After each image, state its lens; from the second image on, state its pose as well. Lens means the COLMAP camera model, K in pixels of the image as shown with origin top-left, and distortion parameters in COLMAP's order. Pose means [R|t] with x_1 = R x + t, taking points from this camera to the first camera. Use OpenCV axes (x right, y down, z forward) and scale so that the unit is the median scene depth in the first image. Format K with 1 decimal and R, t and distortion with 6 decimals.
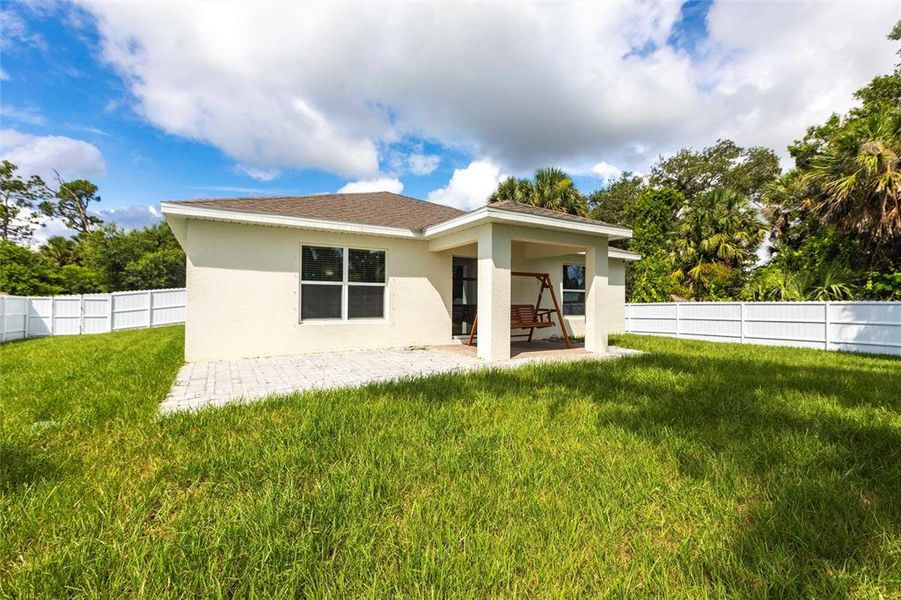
lens RADIAL K [[402.8, 0, 450.4], [0, 402.8, 291.3], [0, 0, 1]] dist [-0.001896, 0.000235]
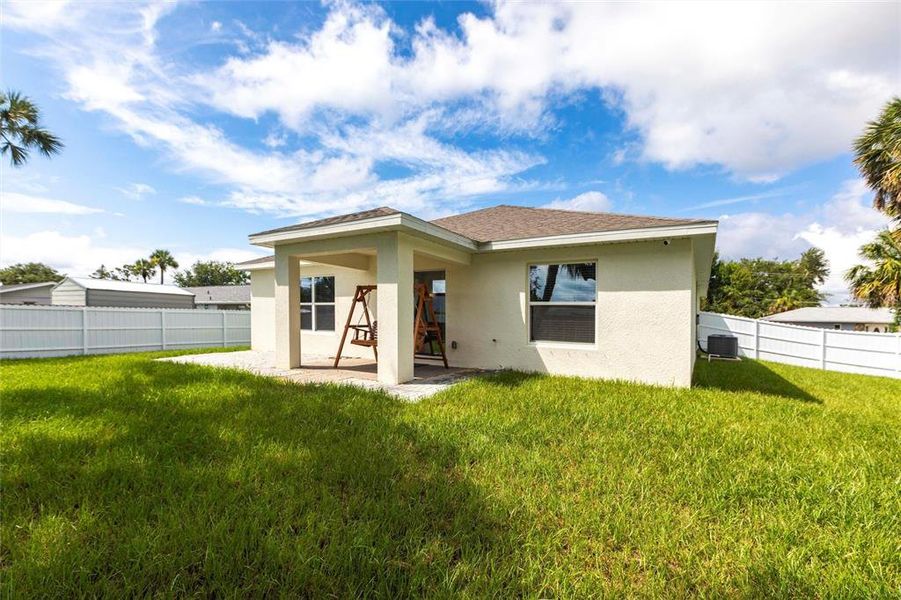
lens RADIAL K [[416.6, 0, 448.4], [0, 416.6, 312.3], [0, 0, 1]] dist [-0.000823, 0.000131]
pose [[0.446489, -0.017533, -0.894617, 1.111690], [0.003108, 0.999832, -0.018044, 0.033490], [0.894784, 0.005276, 0.446469, 0.745909]]
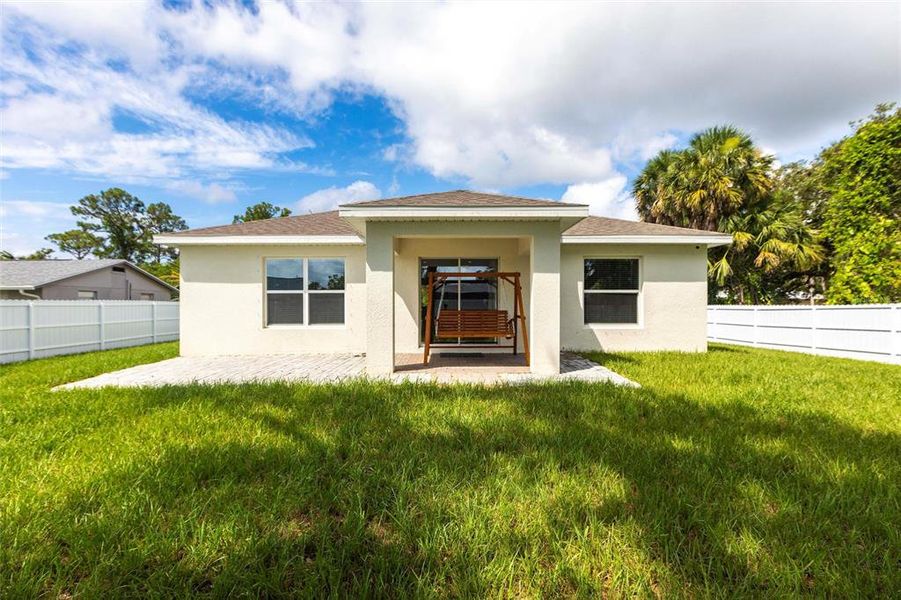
lens RADIAL K [[402.8, 0, 450.4], [0, 402.8, 291.3], [0, 0, 1]] dist [-0.001896, 0.000235]
pose [[0.855736, -0.030139, -0.516534, 0.599313], [0.023540, 0.999536, -0.019323, 0.009224], [0.516877, 0.004376, 0.856049, 0.261752]]
